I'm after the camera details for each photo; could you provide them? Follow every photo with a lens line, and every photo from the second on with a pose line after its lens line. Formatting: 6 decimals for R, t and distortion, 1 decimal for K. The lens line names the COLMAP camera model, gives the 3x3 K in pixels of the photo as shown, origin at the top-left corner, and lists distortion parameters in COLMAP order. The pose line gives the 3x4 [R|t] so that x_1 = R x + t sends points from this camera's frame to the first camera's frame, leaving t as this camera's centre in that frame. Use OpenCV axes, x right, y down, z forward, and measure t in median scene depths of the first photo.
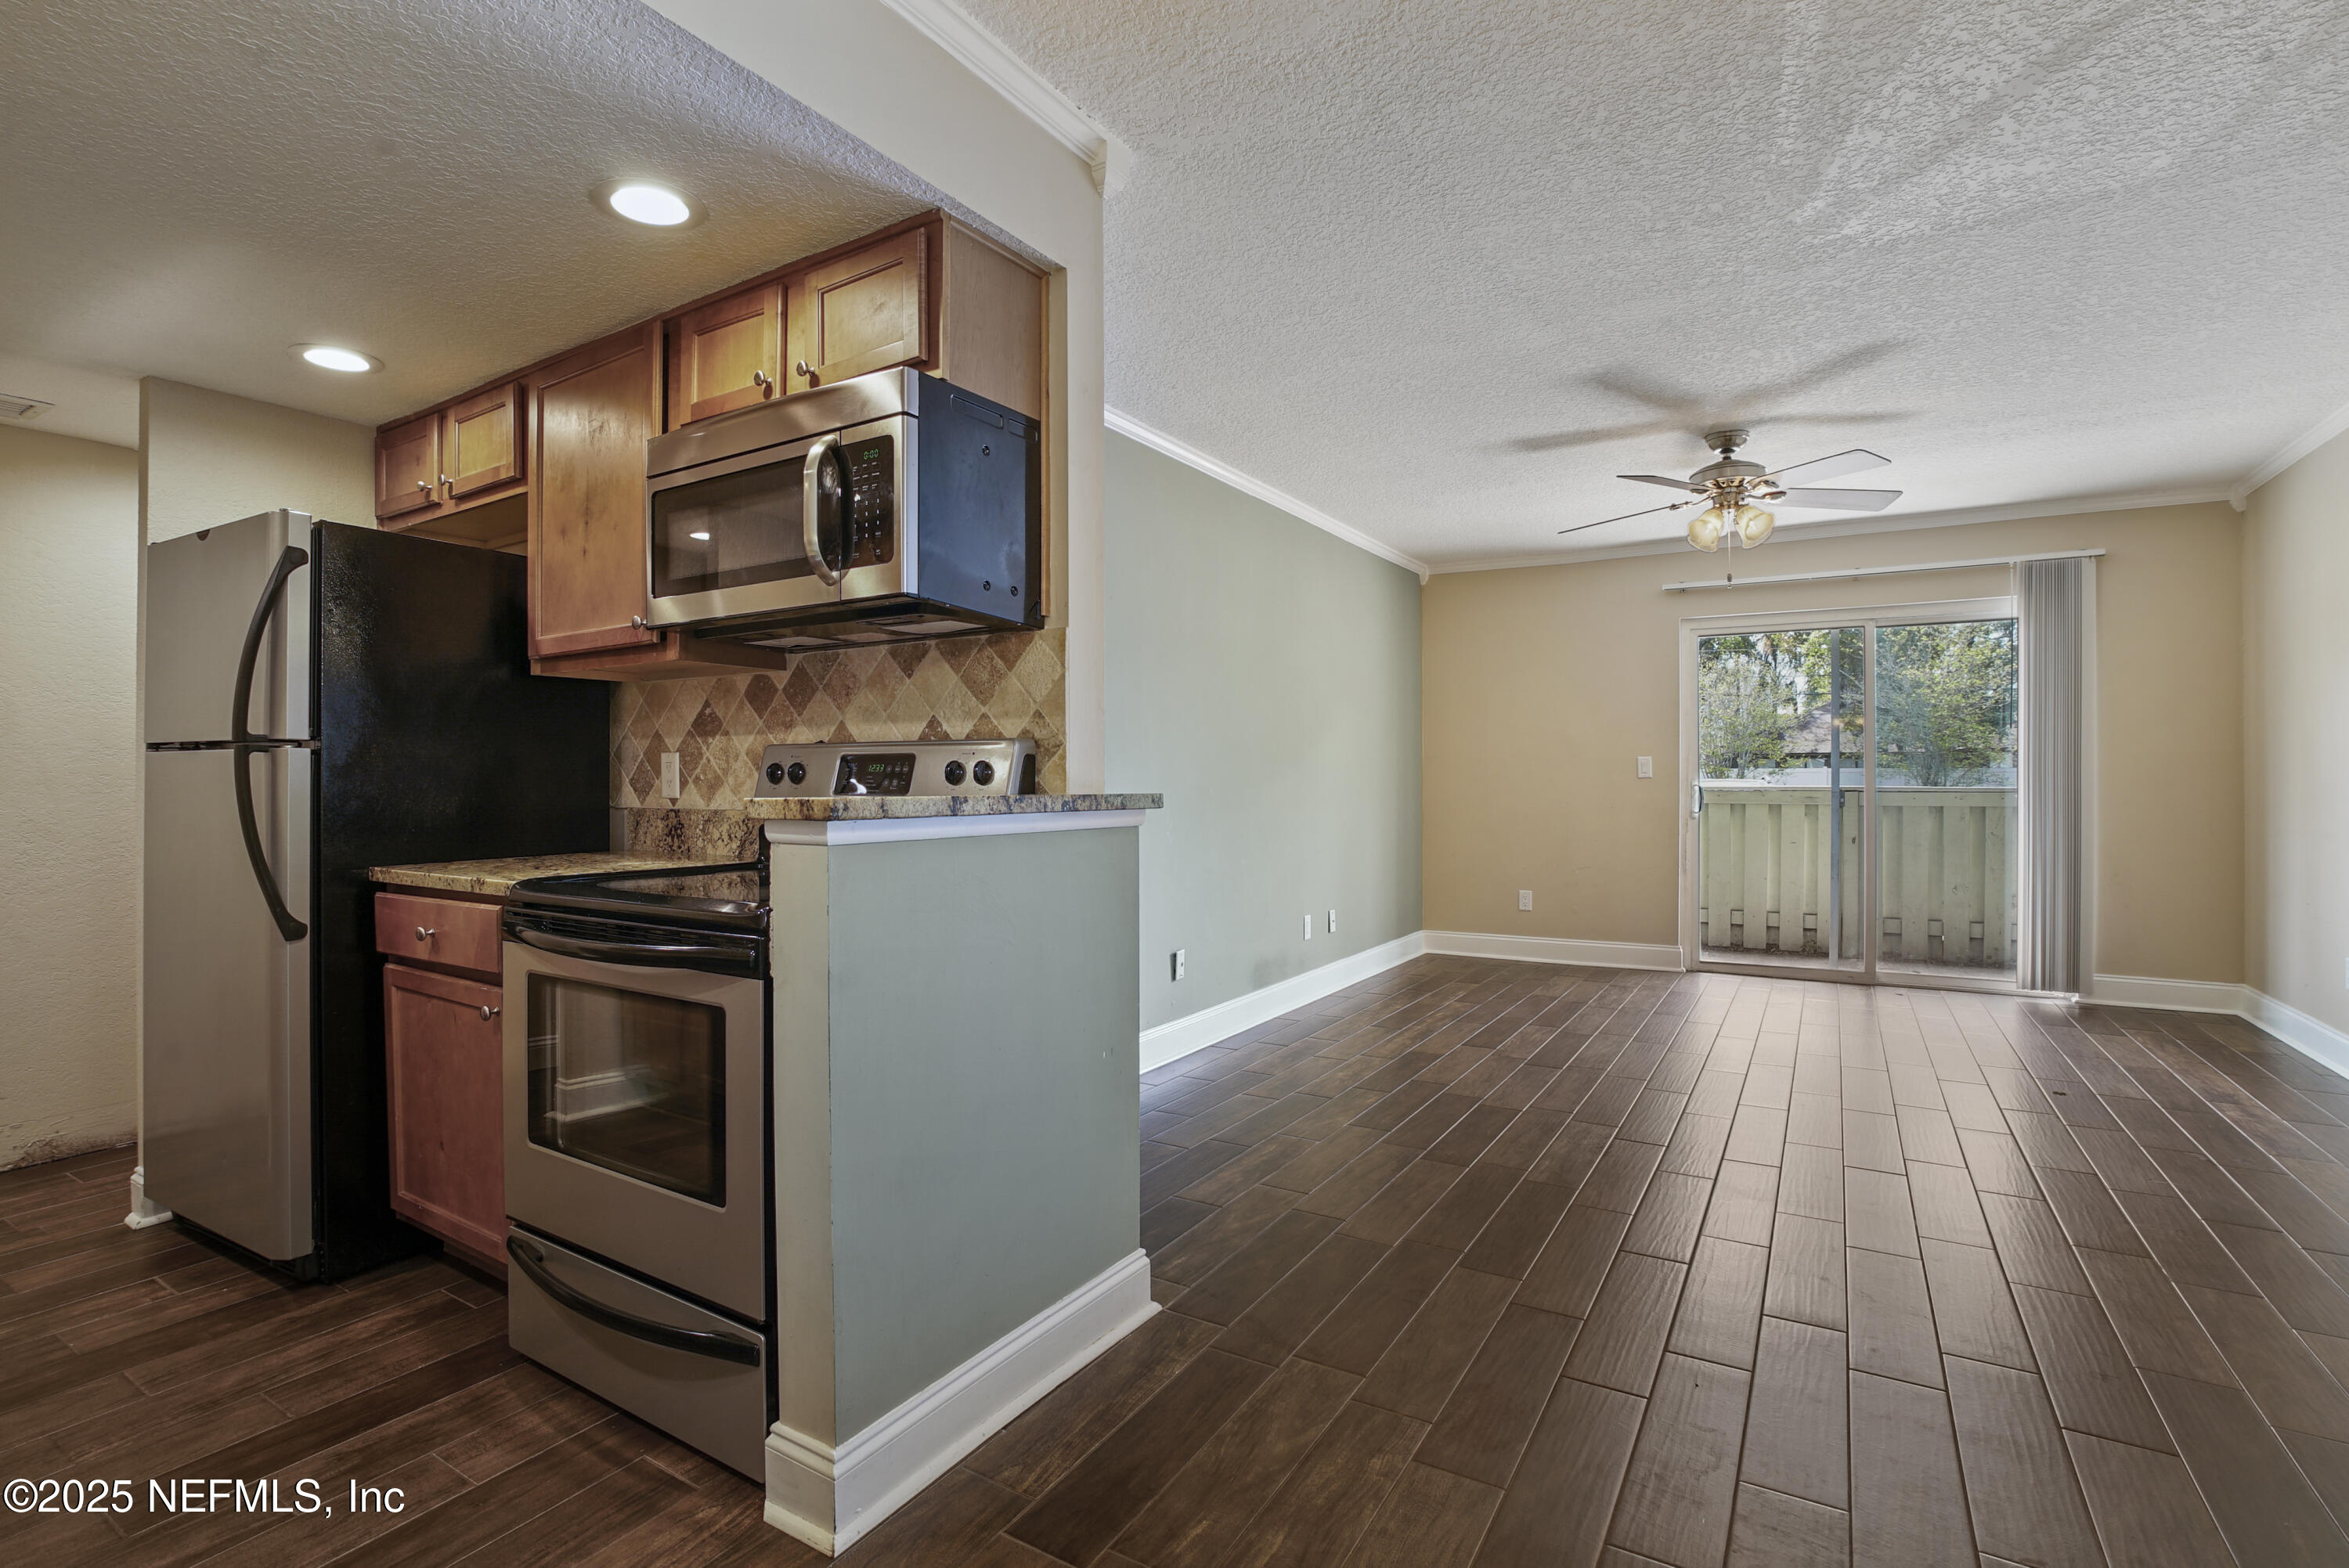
lens RADIAL K [[1111.8, 0, 1186.9], [0, 1111.8, 772.8], [0, 0, 1]] dist [-0.046886, 0.016119]
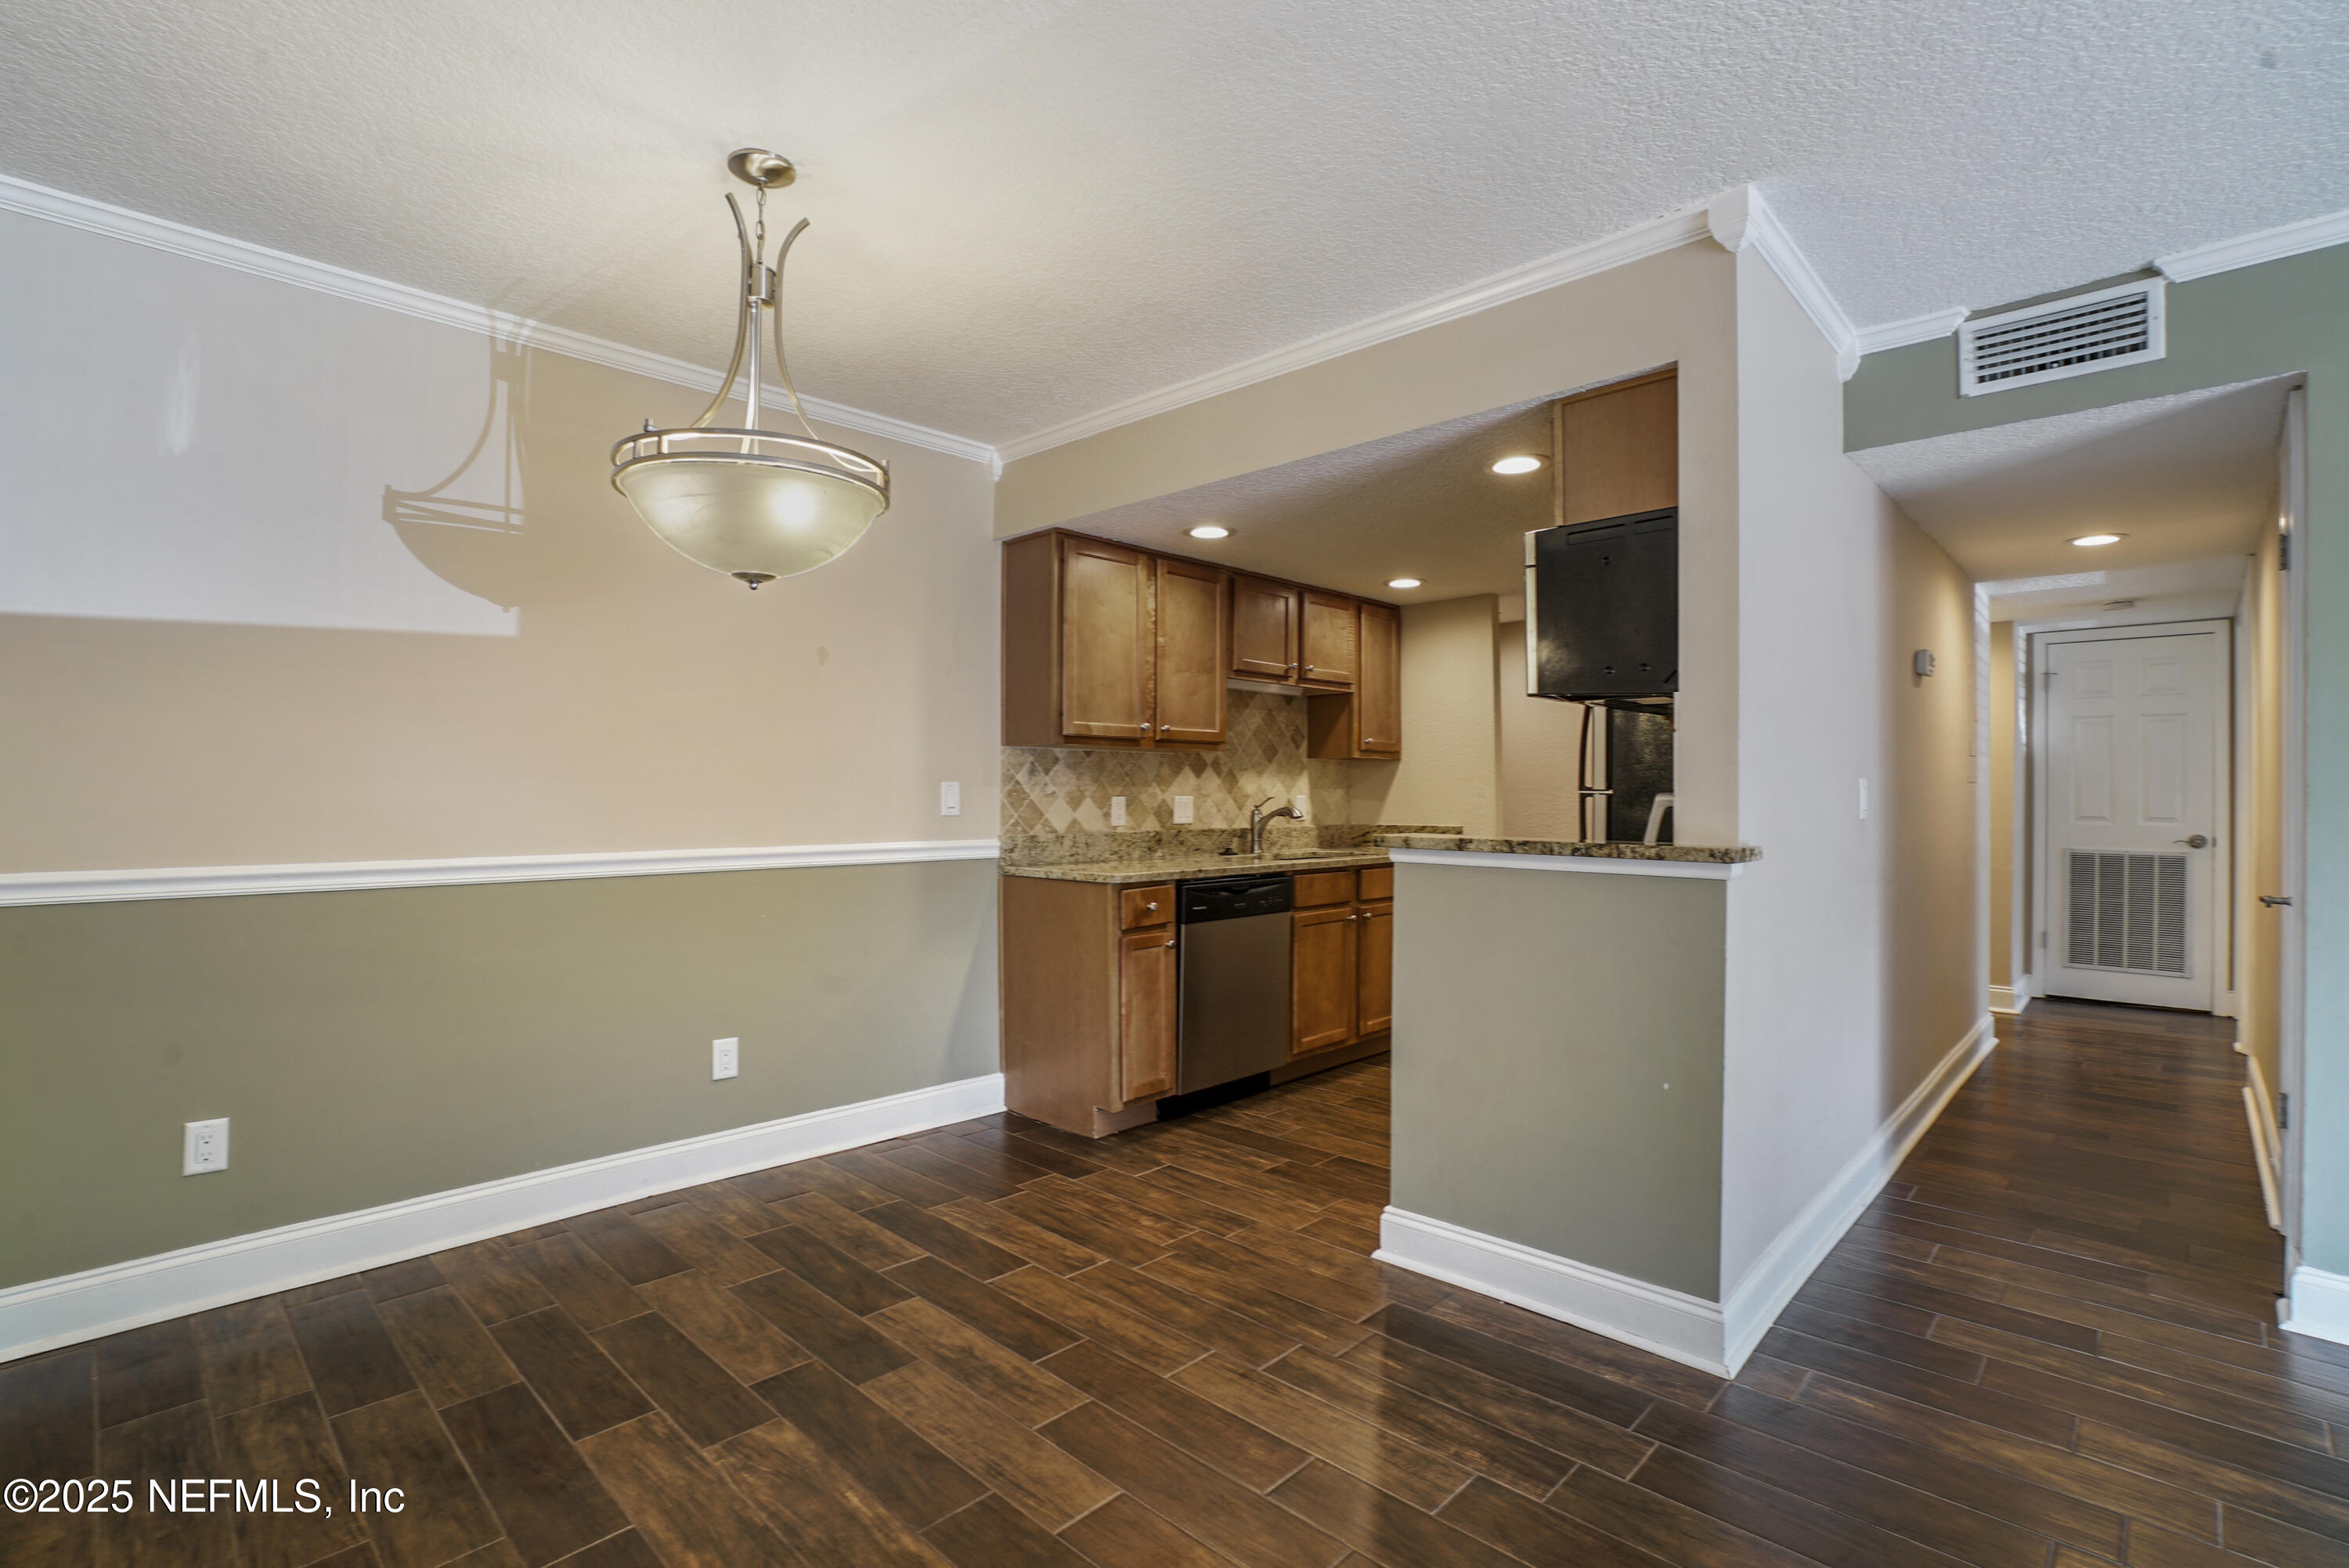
lens RADIAL K [[1111.8, 0, 1184.5], [0, 1111.8, 788.2], [0, 0, 1]] dist [-0.046886, 0.016119]
pose [[-0.231889, 0.000359, -0.972742, 1.025251], [0.001582, 0.999999, -0.000008, -0.034852], [0.972741, -0.001541, -0.231890, 0.757103]]
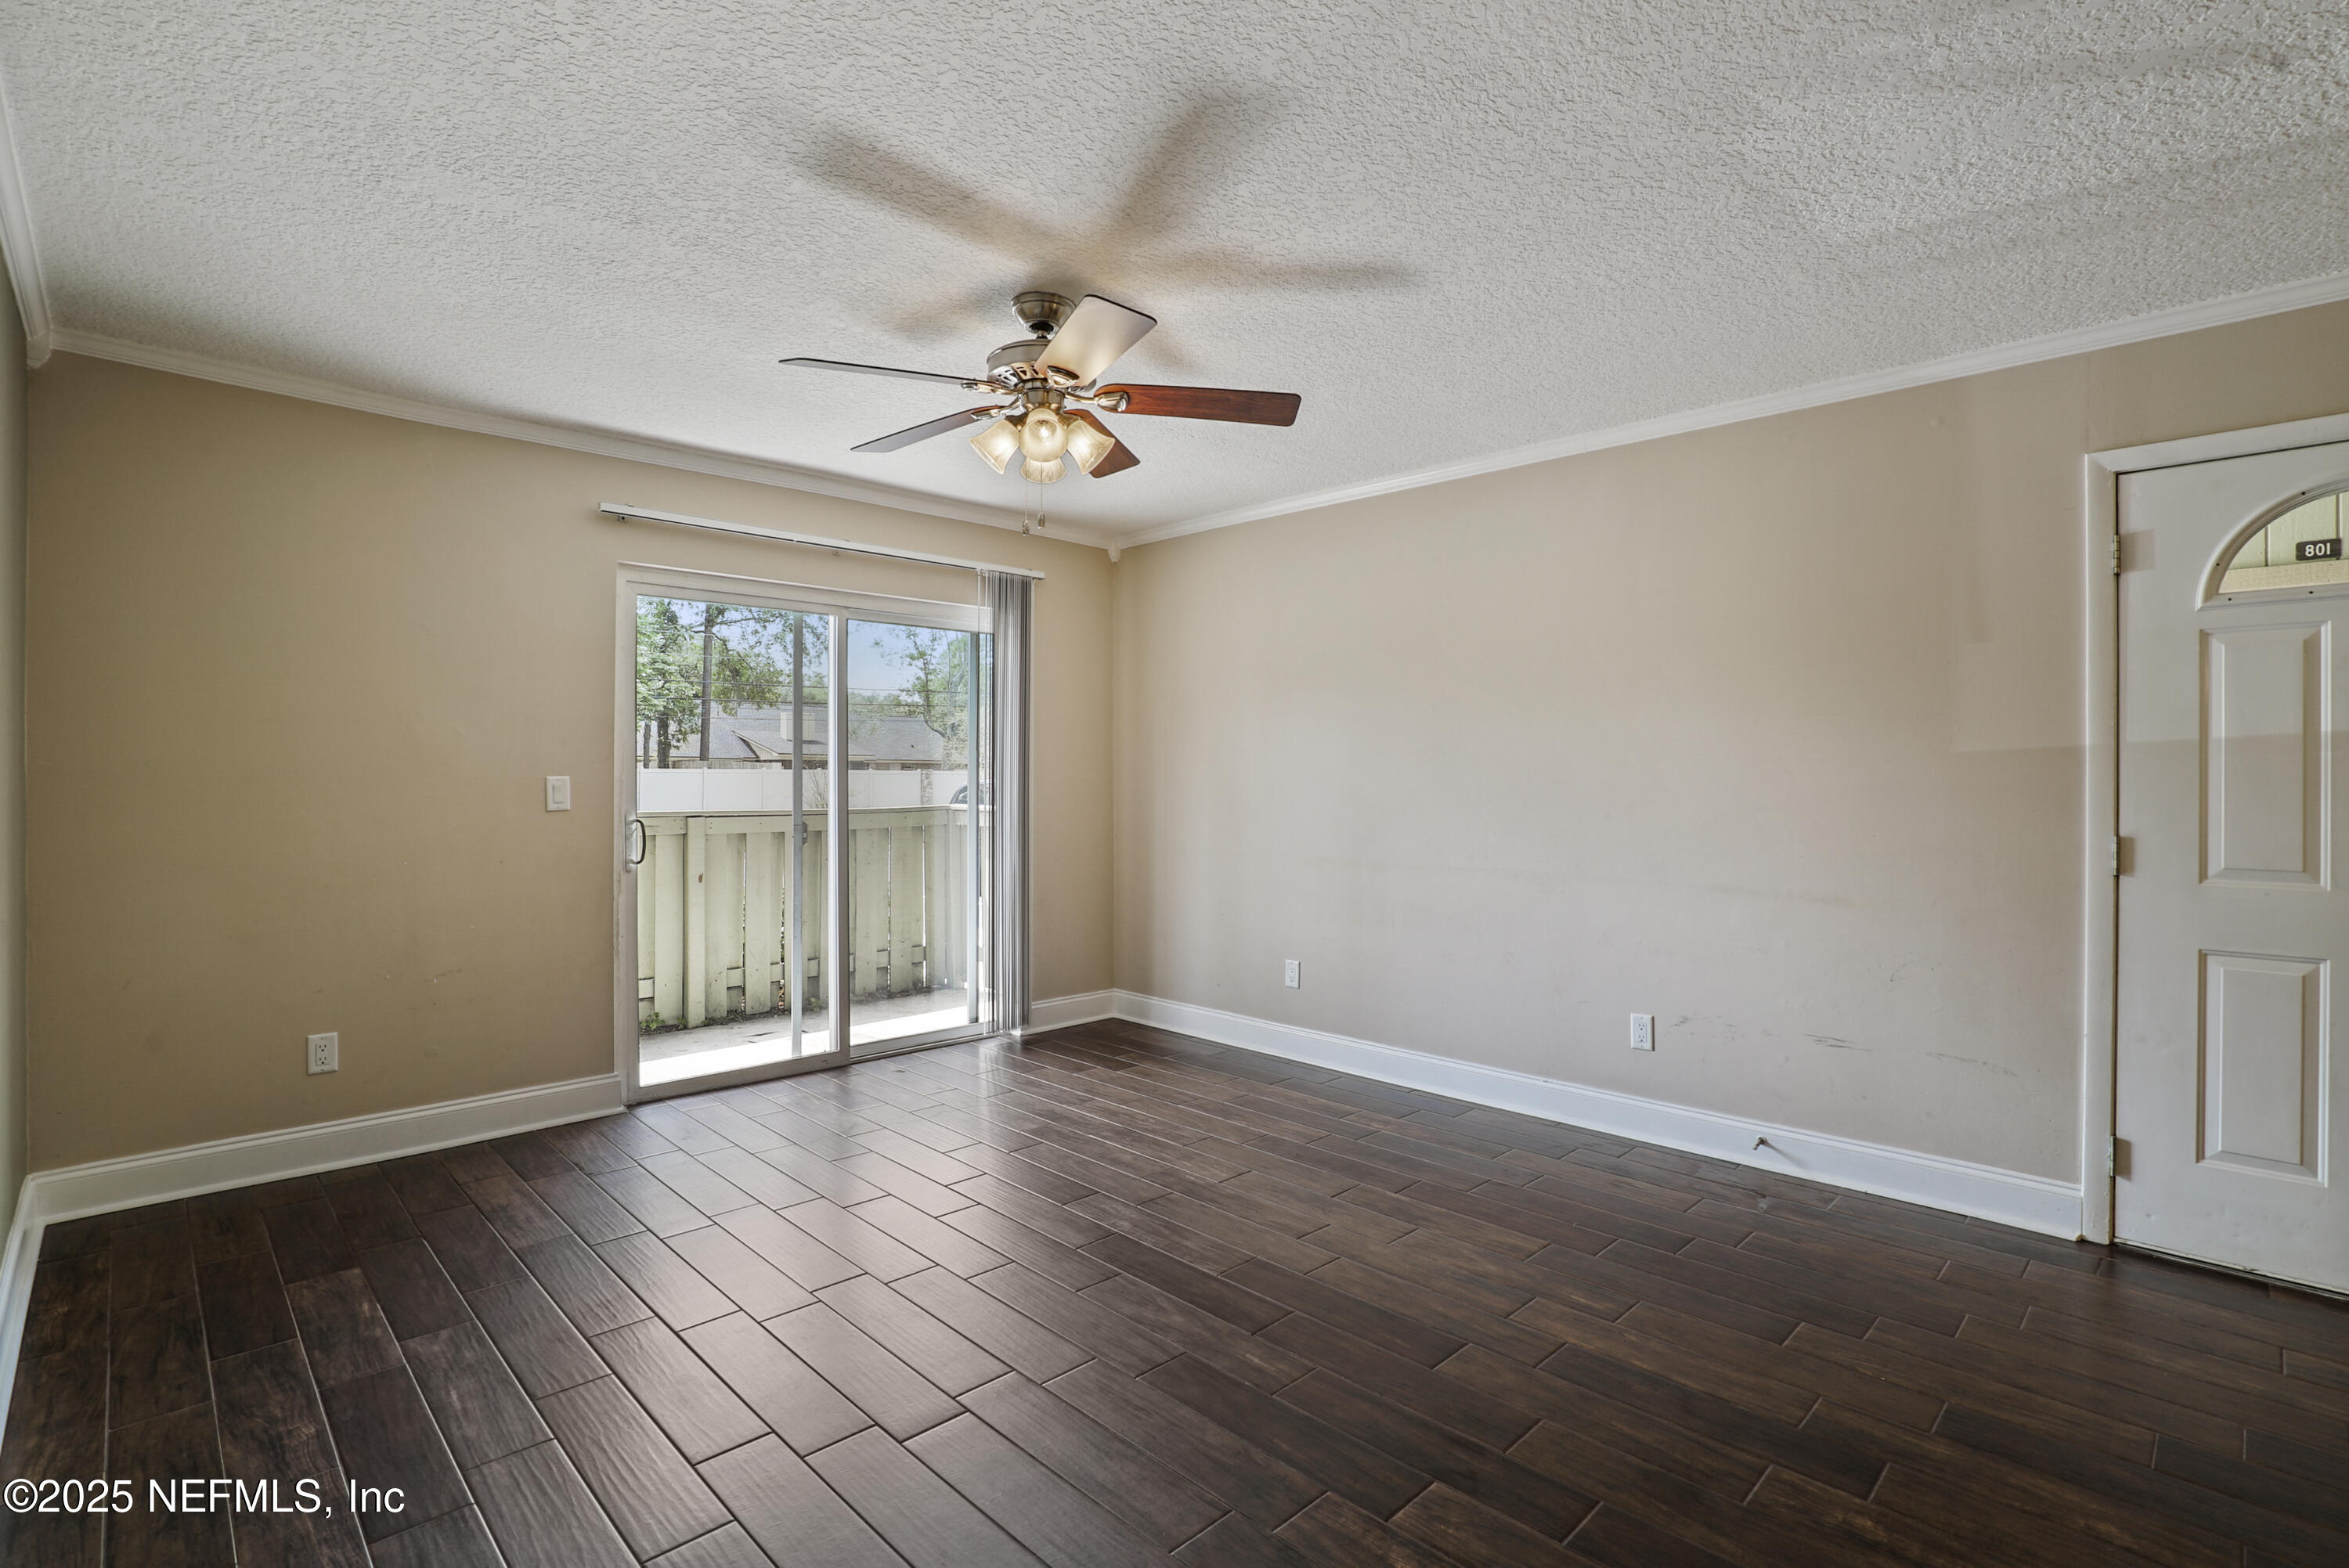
lens RADIAL K [[1111.8, 0, 1182.5], [0, 1111.8, 779.1], [0, 0, 1]] dist [-0.046886, 0.016119]
pose [[0.256578, -0.000140, 0.966524, -0.233902], [-0.010572, 0.999940, 0.002951, -0.051770], [-0.966466, -0.010975, 0.256561, 1.428022]]
